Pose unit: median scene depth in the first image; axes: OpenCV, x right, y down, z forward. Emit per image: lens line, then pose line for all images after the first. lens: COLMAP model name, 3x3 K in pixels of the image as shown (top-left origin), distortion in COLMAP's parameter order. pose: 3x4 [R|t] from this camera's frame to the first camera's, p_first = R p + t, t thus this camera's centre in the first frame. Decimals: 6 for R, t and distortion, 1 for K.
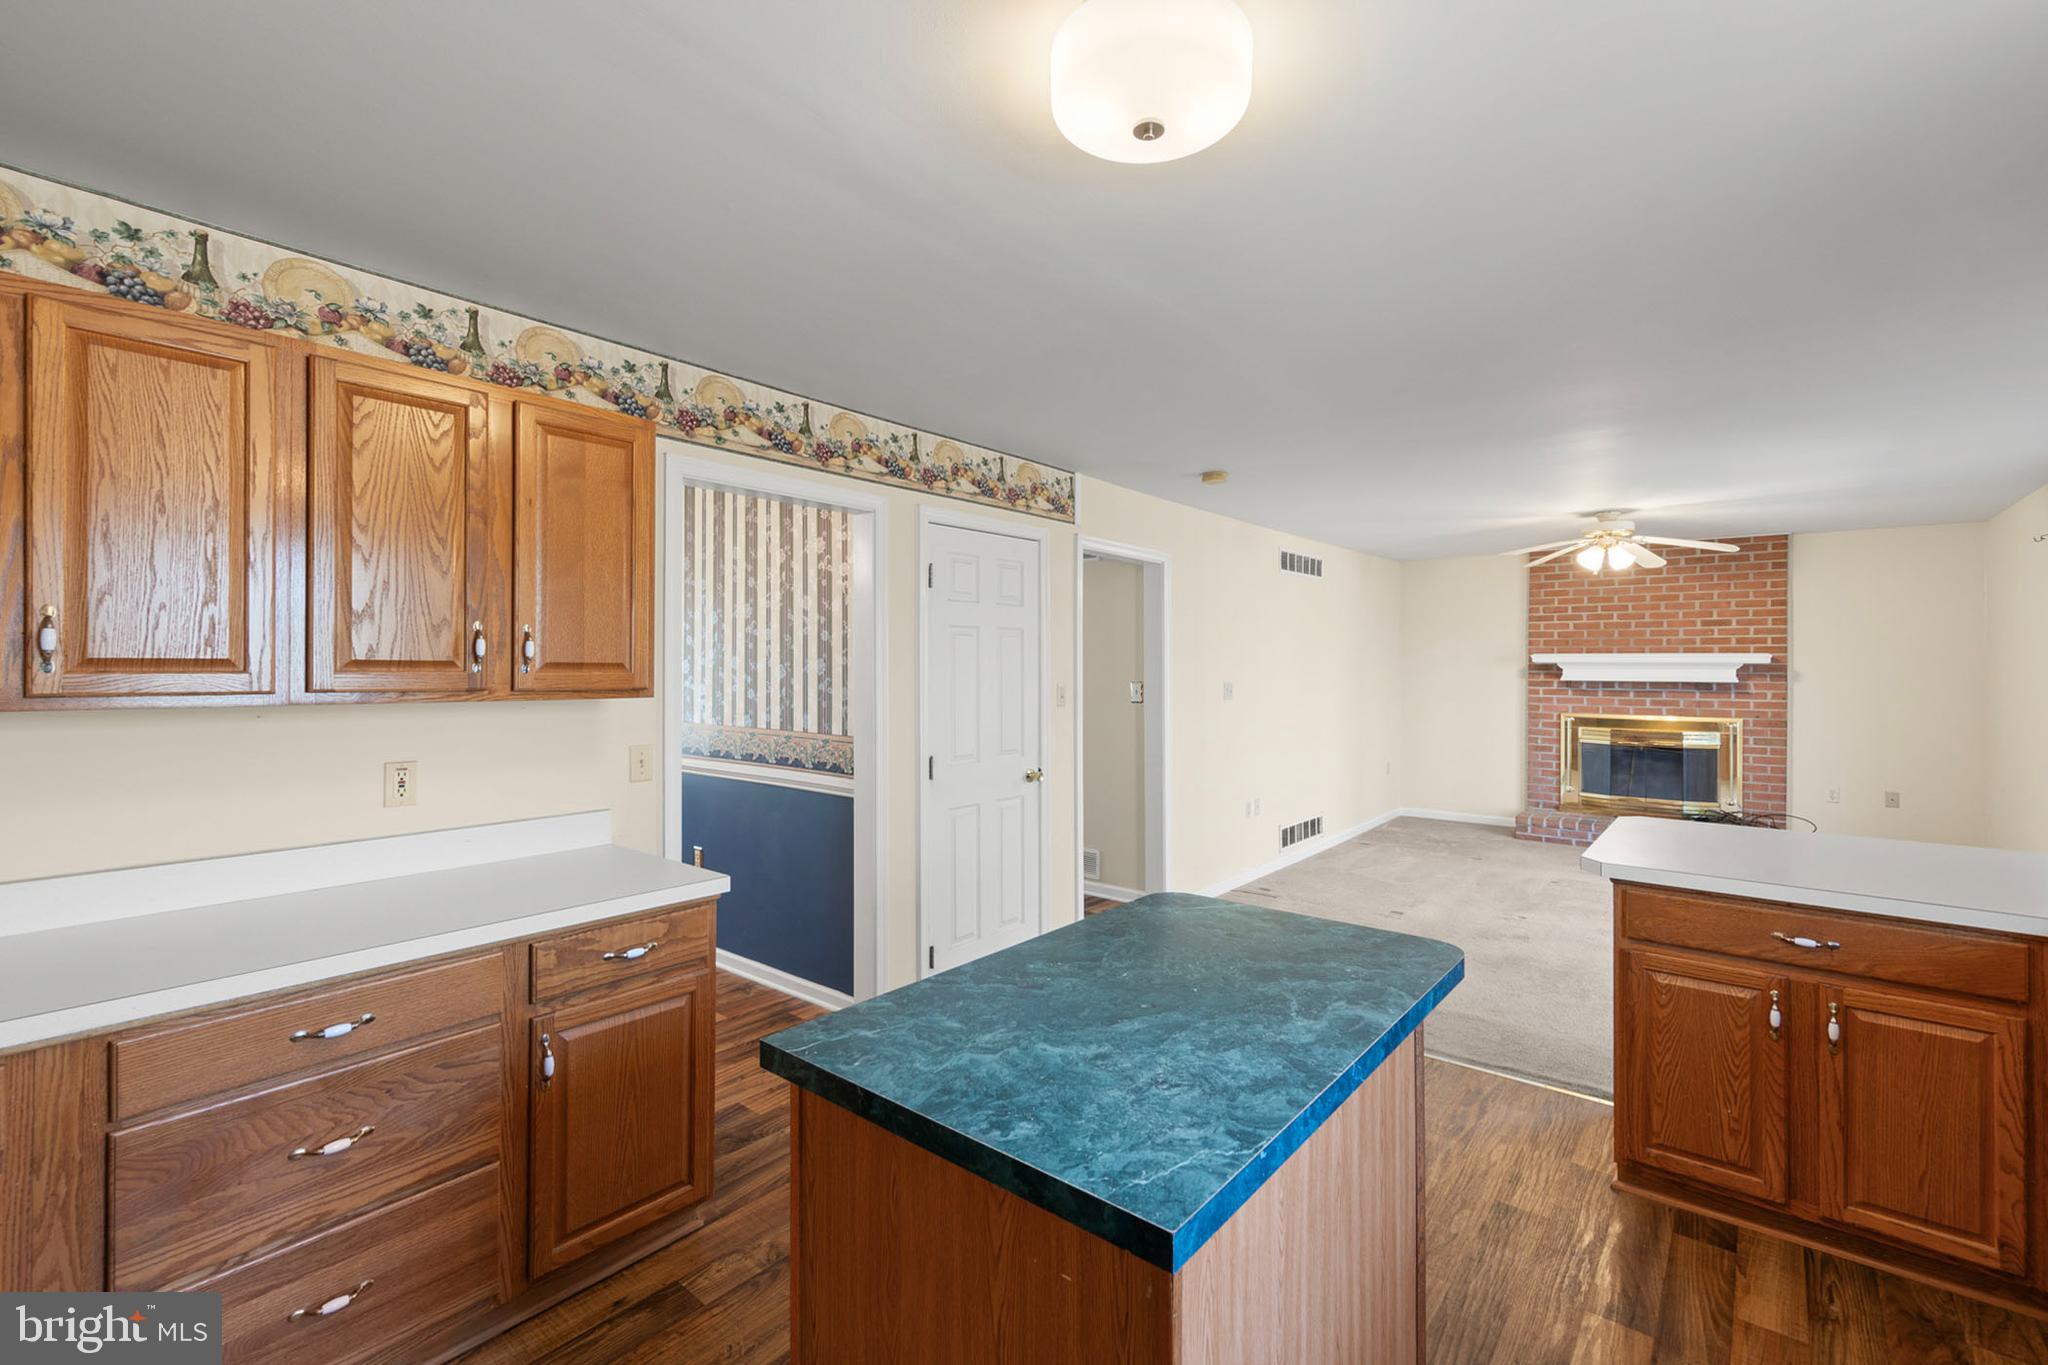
lens RADIAL K [[869.4, 0, 922.8], [0, 869.4, 667.3], [0, 0, 1]] dist [0.013497, -0.000528]
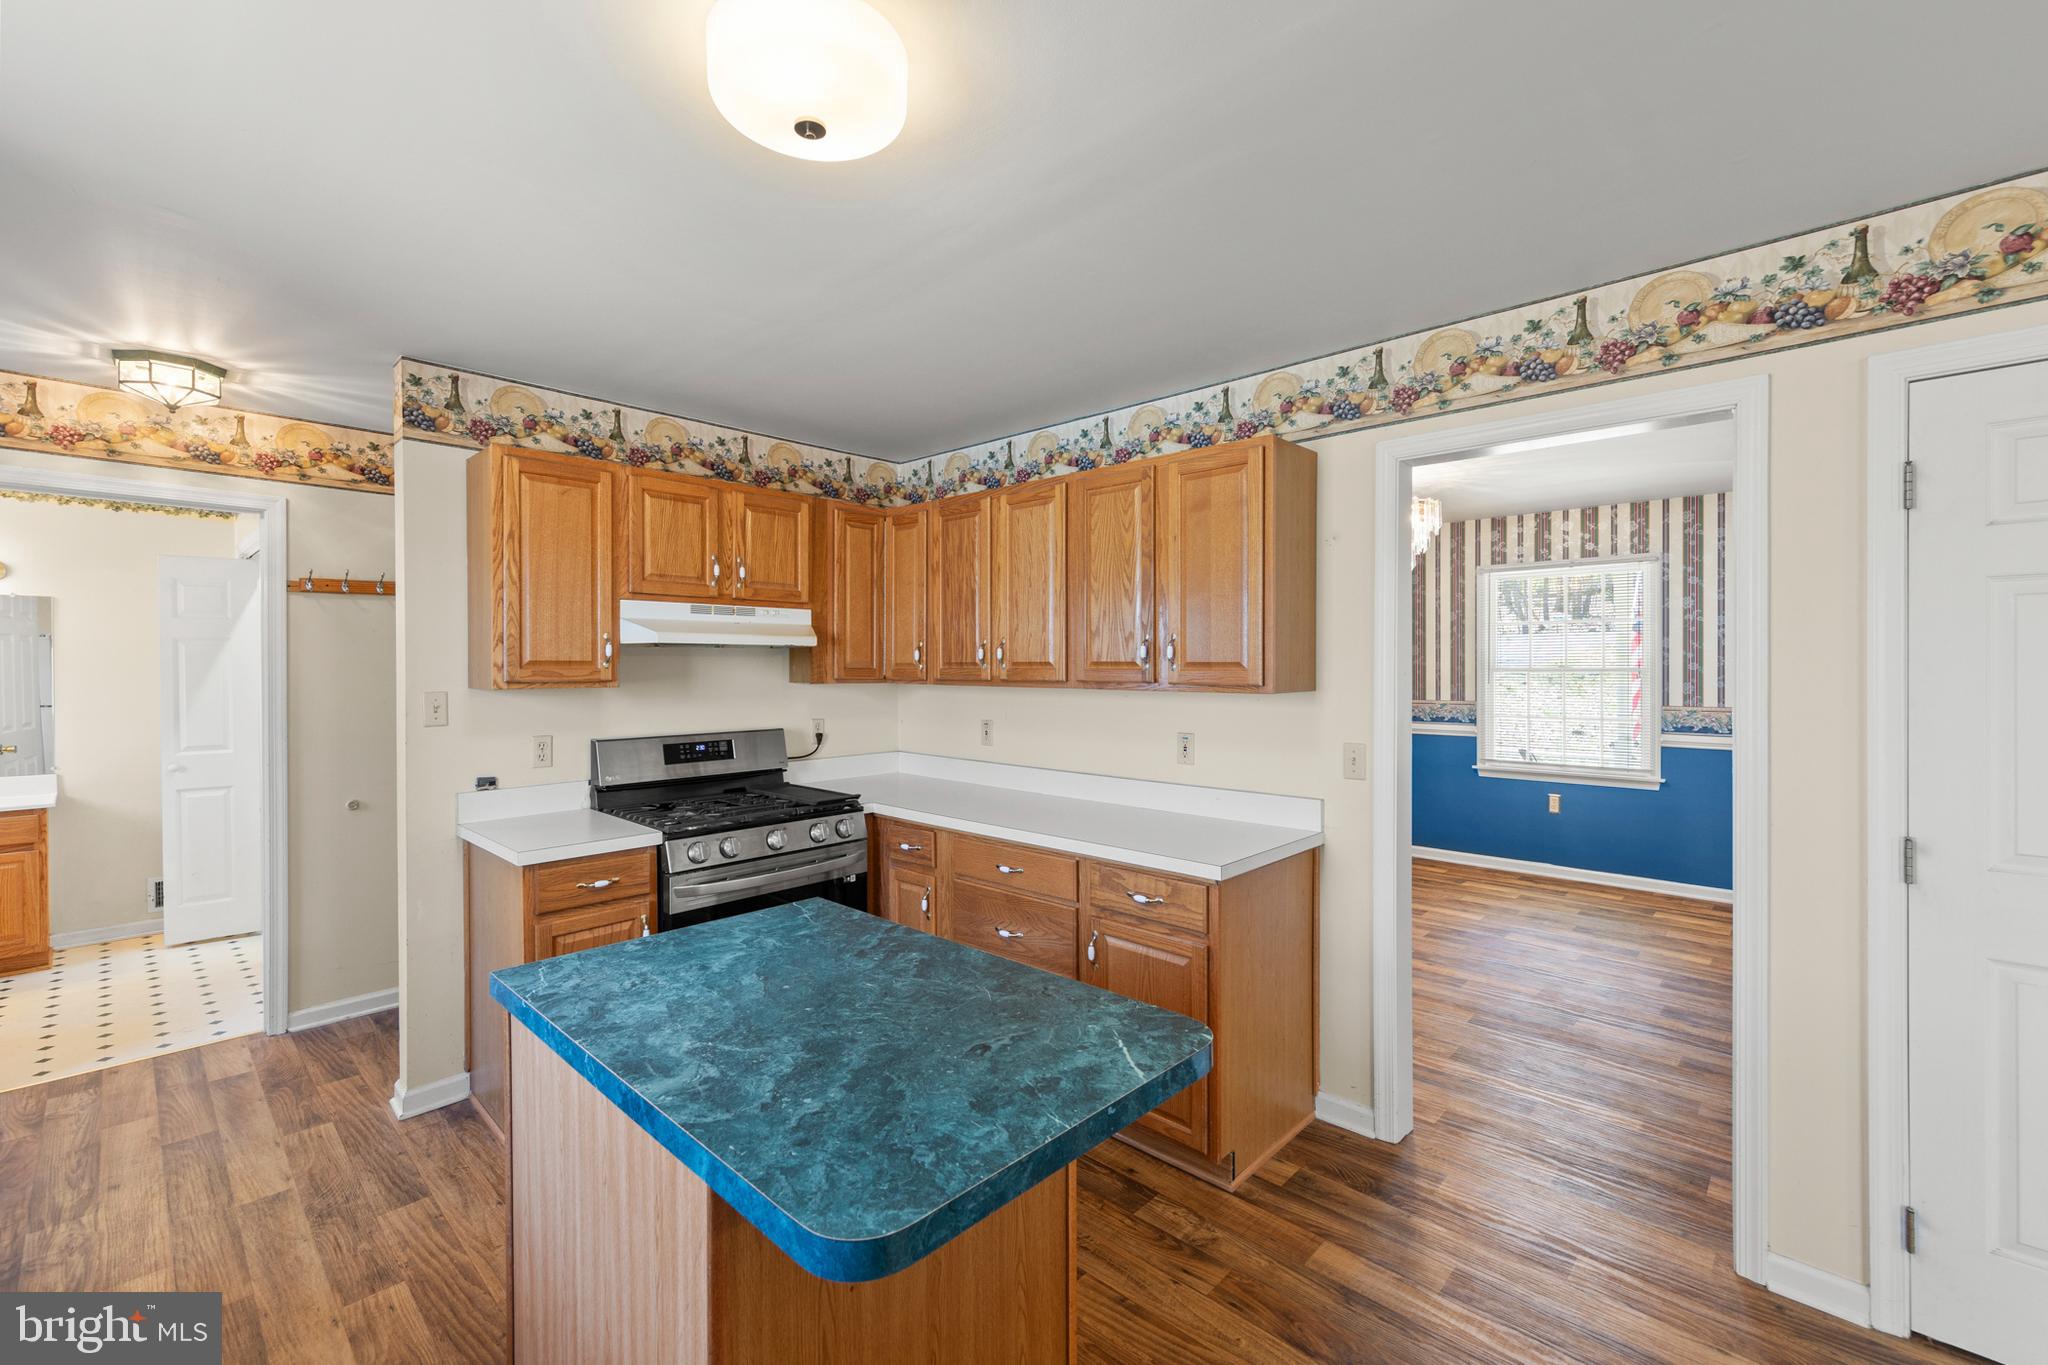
lens RADIAL K [[873.0, 0, 1120.7], [0, 873.0, 675.4], [0, 0, 1]] dist [0.002711, 0.001101]
pose [[0.052124, 0.007657, -0.998611, 0.790050], [-0.001088, 0.999970, 0.007611, 0.004122], [0.998640, 0.000690, 0.052131, 0.806667]]
